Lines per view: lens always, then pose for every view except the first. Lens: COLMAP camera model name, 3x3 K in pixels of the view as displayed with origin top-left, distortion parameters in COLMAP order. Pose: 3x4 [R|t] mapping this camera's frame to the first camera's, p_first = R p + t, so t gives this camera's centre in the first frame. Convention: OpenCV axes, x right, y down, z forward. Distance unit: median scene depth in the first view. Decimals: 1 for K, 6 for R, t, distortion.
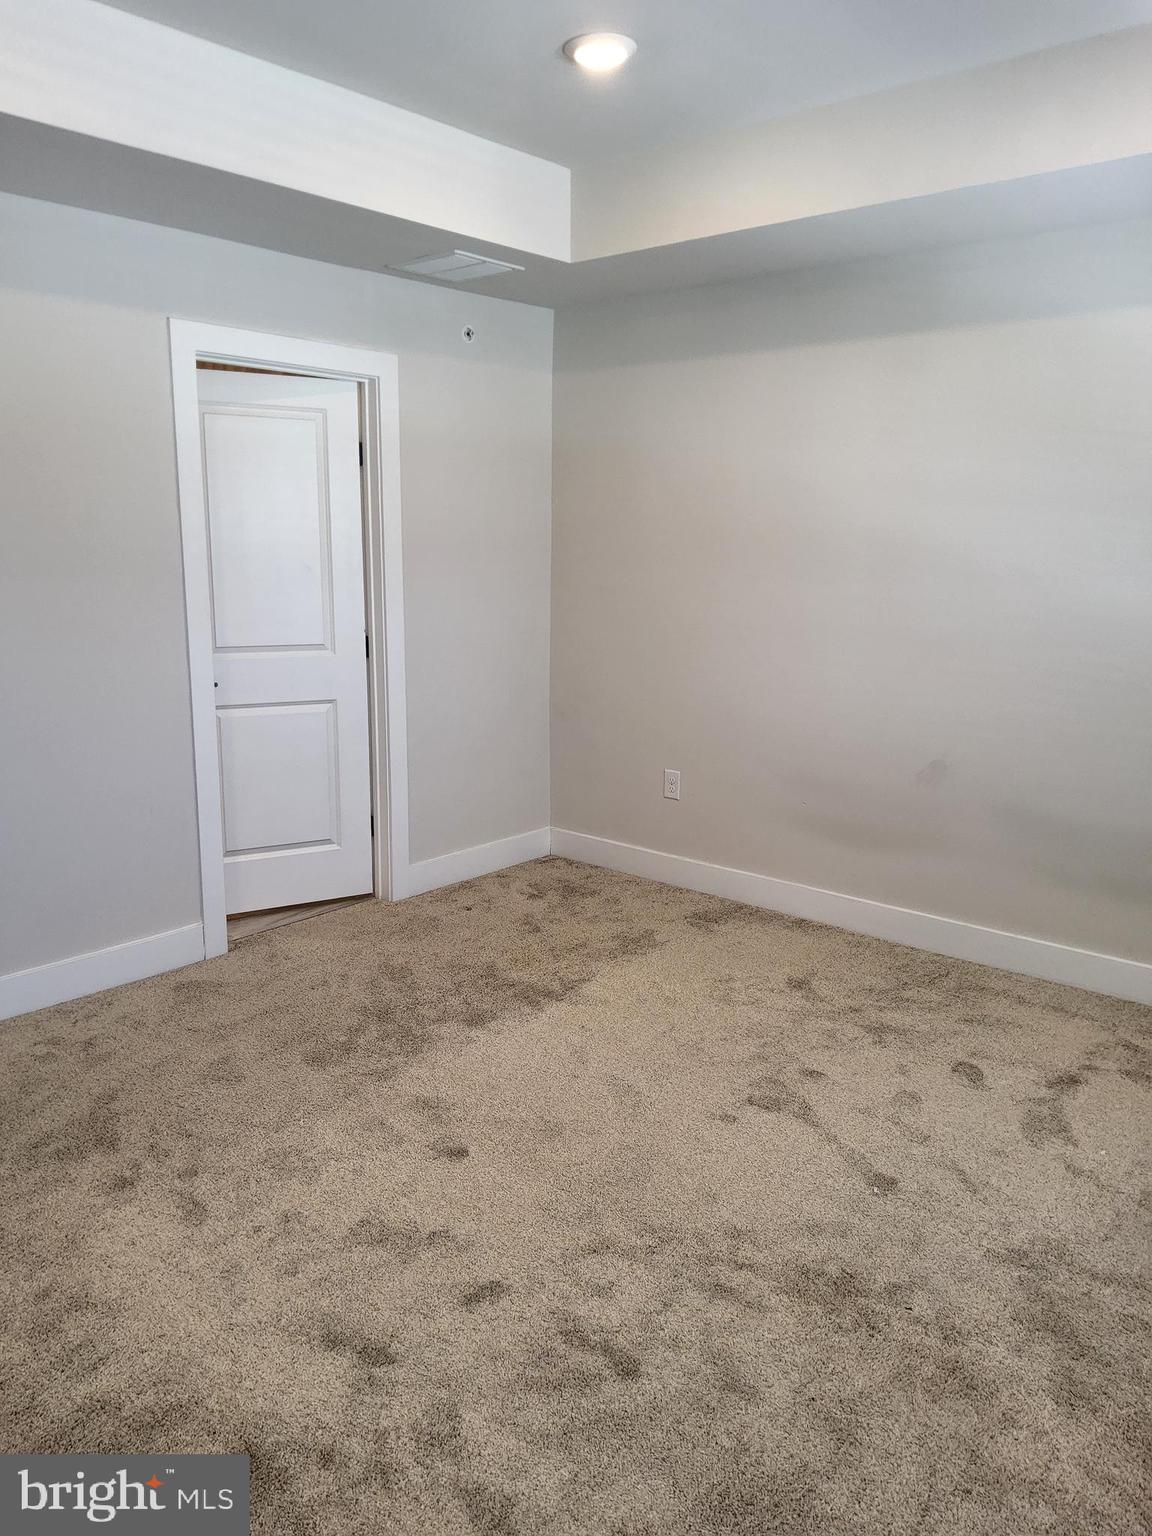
lens RADIAL K [[1165.6, 0, 583.3], [0, 1165.6, 772.3], [0, 0, 1]] dist [0.058302, -0.041887]
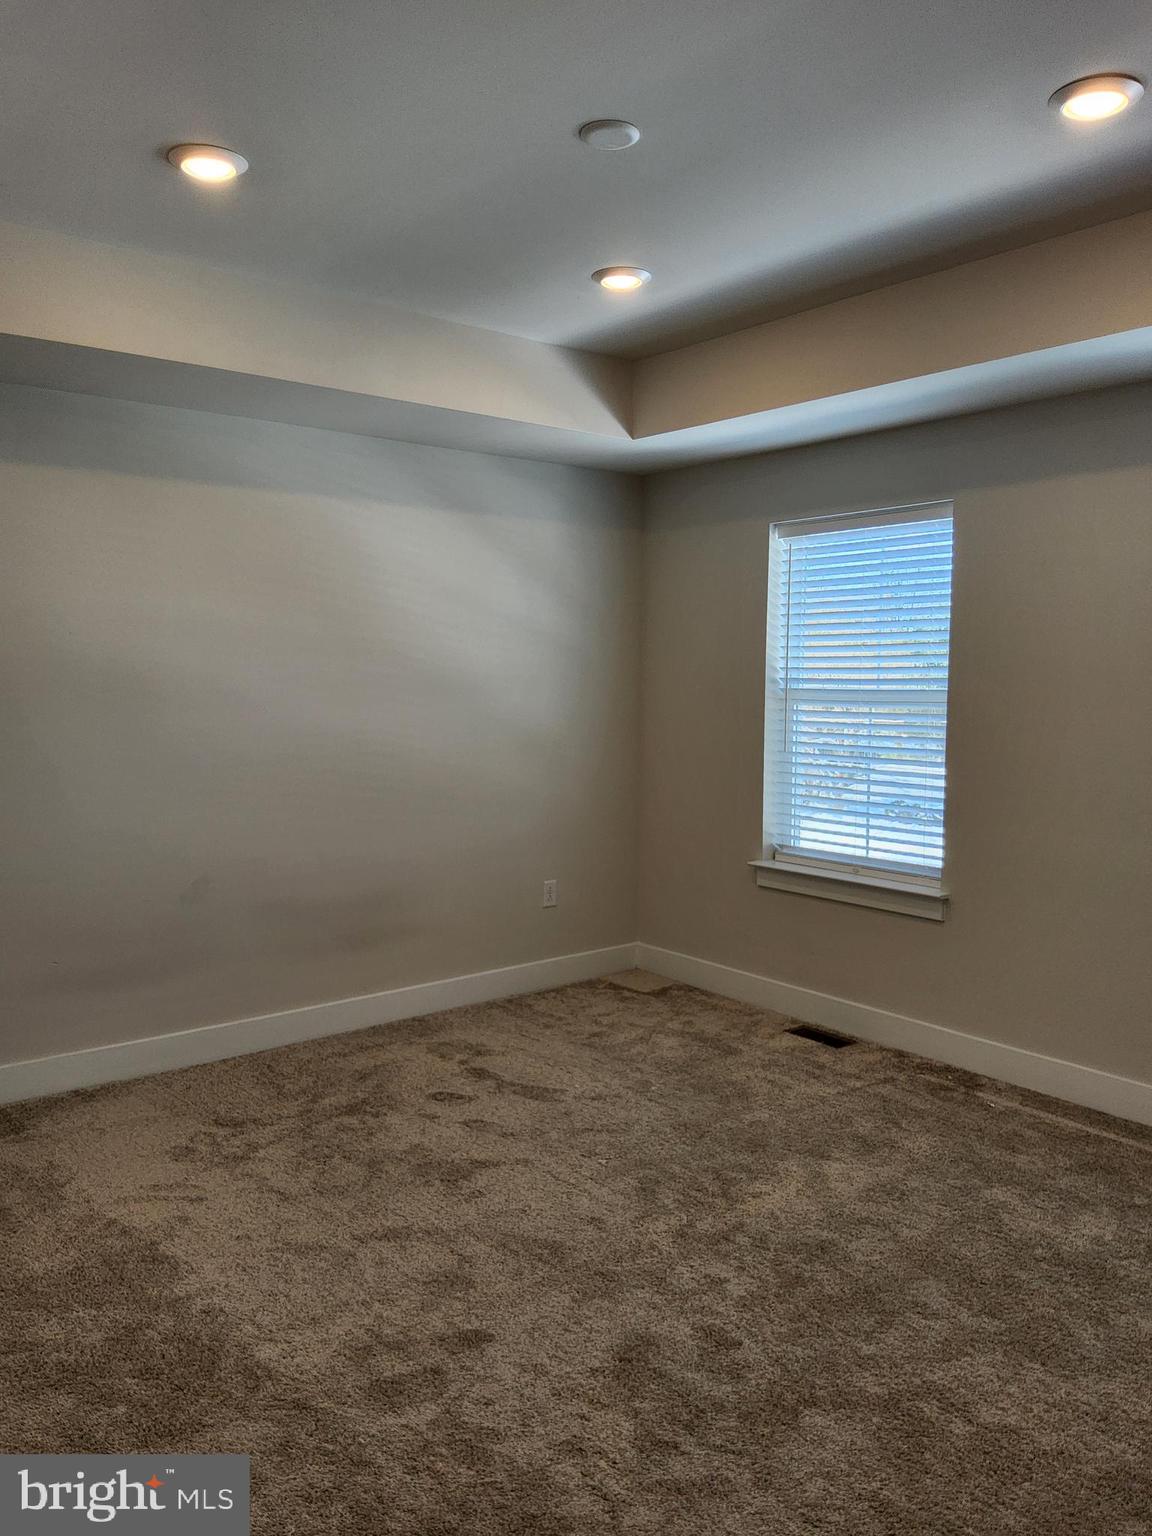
lens RADIAL K [[1165.6, 0, 578.9], [0, 1165.6, 766.3], [0, 0, 1]] dist [0.058302, -0.041887]
pose [[0.205125, -0.104380, 0.973154, -0.791655], [0.199085, 0.977959, 0.062931, -0.131633], [-0.958274, 0.180832, 0.221385, 0.526368]]
